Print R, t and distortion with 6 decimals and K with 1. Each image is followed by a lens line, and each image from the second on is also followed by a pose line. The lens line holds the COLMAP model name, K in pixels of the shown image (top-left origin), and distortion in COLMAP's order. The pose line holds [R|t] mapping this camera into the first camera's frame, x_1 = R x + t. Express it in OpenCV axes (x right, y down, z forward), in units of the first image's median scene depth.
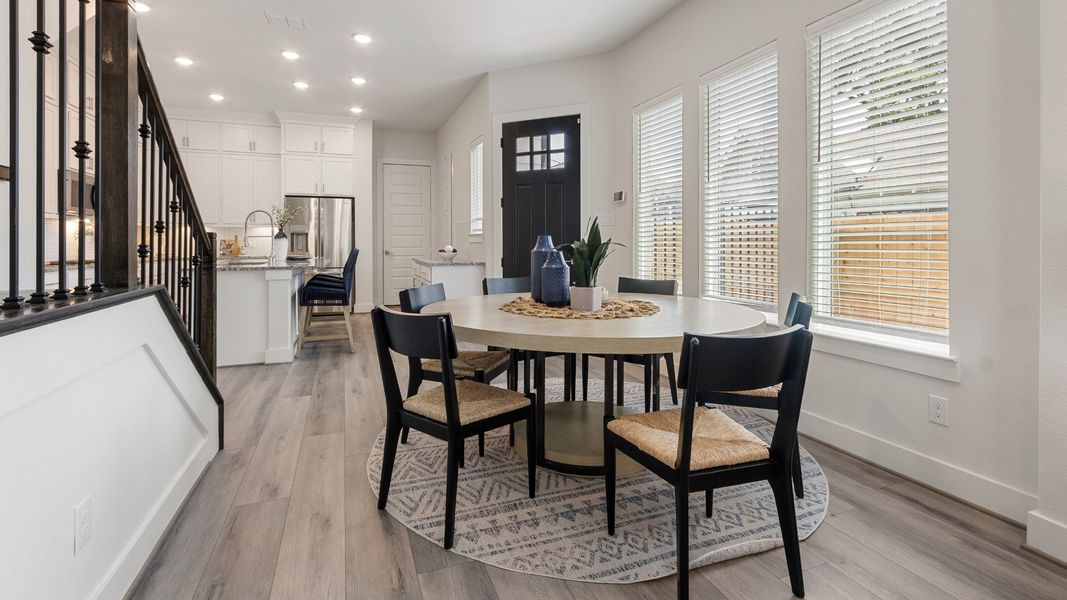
lens RADIAL K [[487.2, 0, 530.9], [0, 487.2, 245.2], [0, 0, 1]] dist [0.002557, -0.000158]
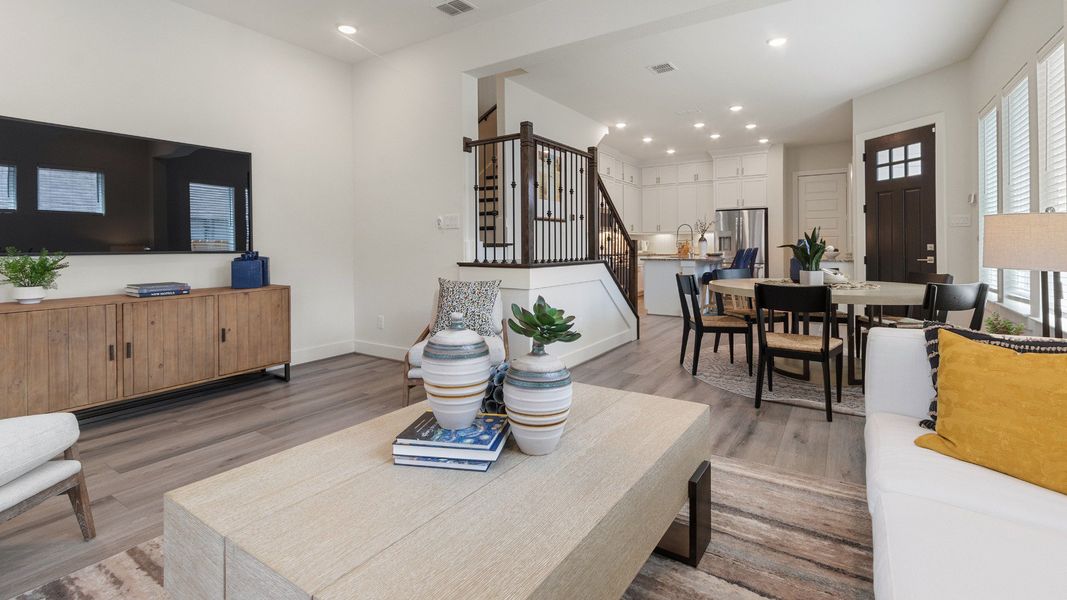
lens RADIAL K [[487.2, 0, 530.9], [0, 487.2, 245.2], [0, 0, 1]] dist [0.002557, -0.000158]
pose [[0.586964, -0.002735, -0.809608, 0.421679], [0.001198, 0.999996, -0.002509, 0.001261], [0.809612, 0.000503, 0.586965, -0.332256]]
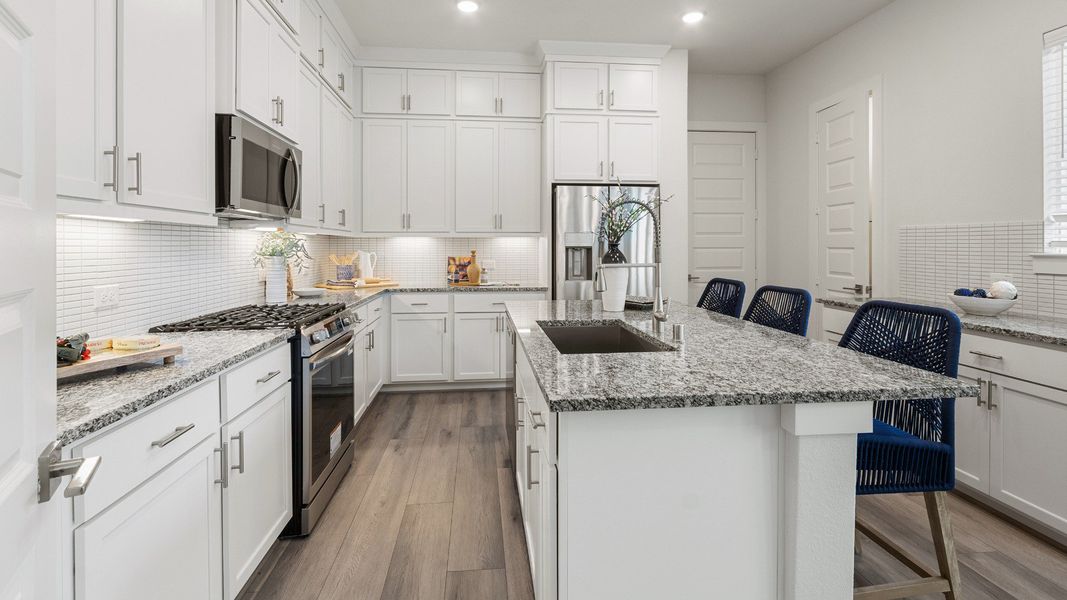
lens RADIAL K [[487.2, 0, 530.9], [0, 487.2, 245.2], [0, 0, 1]] dist [0.002557, -0.000158]
pose [[0.966721, -0.000824, -0.255831, -0.510224], [-0.001979, 0.999941, -0.010701, -0.027898], [0.255825, 0.010852, 0.966662, 0.567996]]
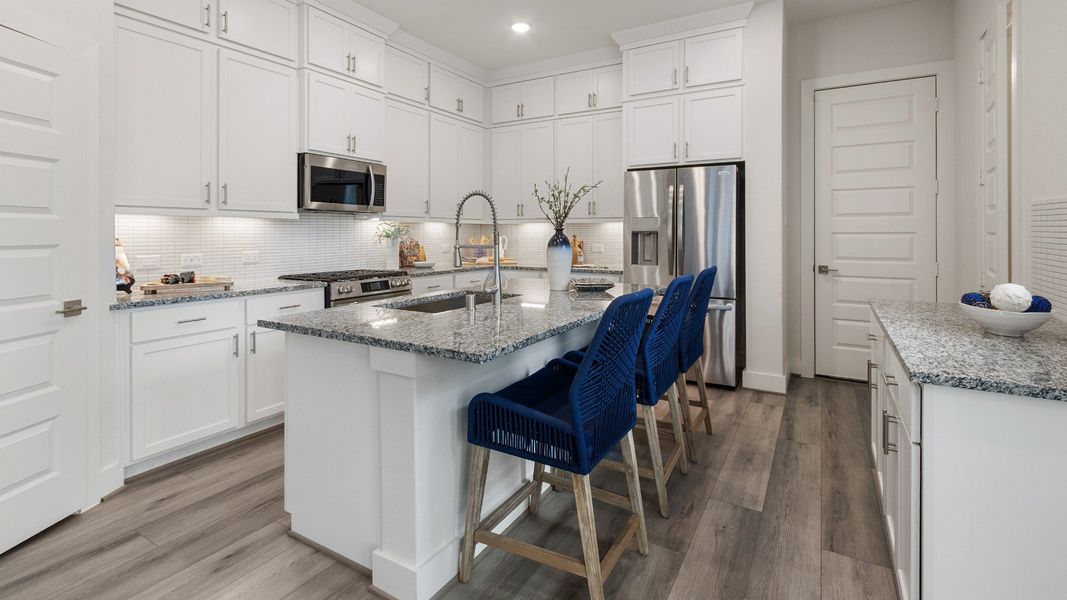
lens RADIAL K [[493.3, 0, 529.3], [0, 493.3, 231.4], [0, 0, 1]] dist [0.002705, 0.000056]
pose [[0.620931, -0.001022, -0.783864, -0.135768], [-0.006543, 0.999958, -0.006487, -0.027645], [0.783838, 0.009157, 0.620898, 0.706487]]
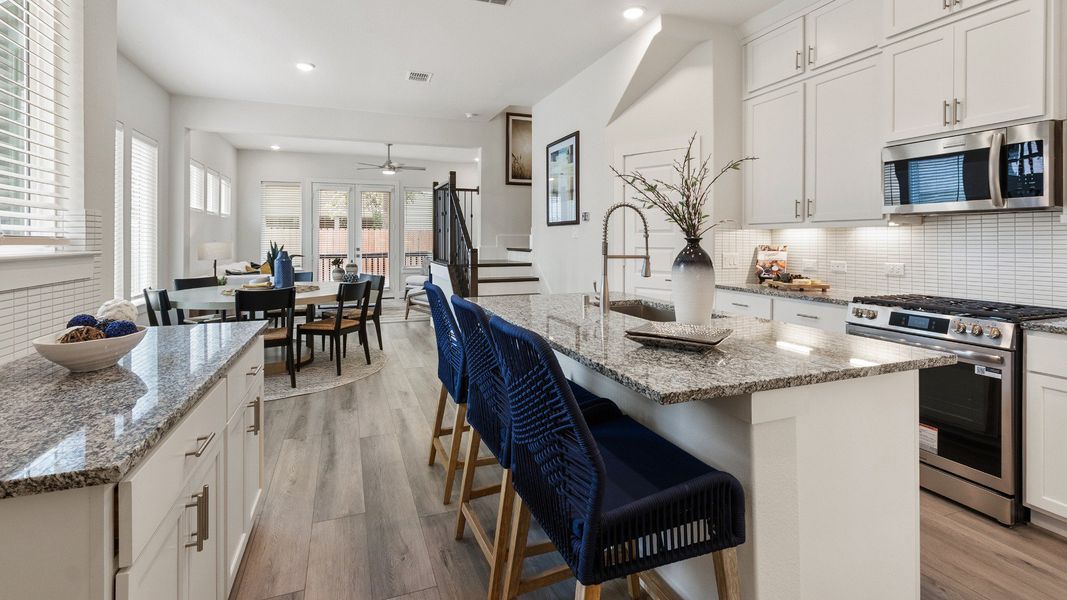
lens RADIAL K [[487.2, 0, 530.9], [0, 487.2, 245.2], [0, 0, 1]] dist [0.002557, -0.000158]
pose [[-0.999998, 0.001573, 0.001470, -0.441799], [0.001602, 0.999792, 0.020314, -0.037346], [-0.001438, 0.020316, -0.999793, 1.428414]]
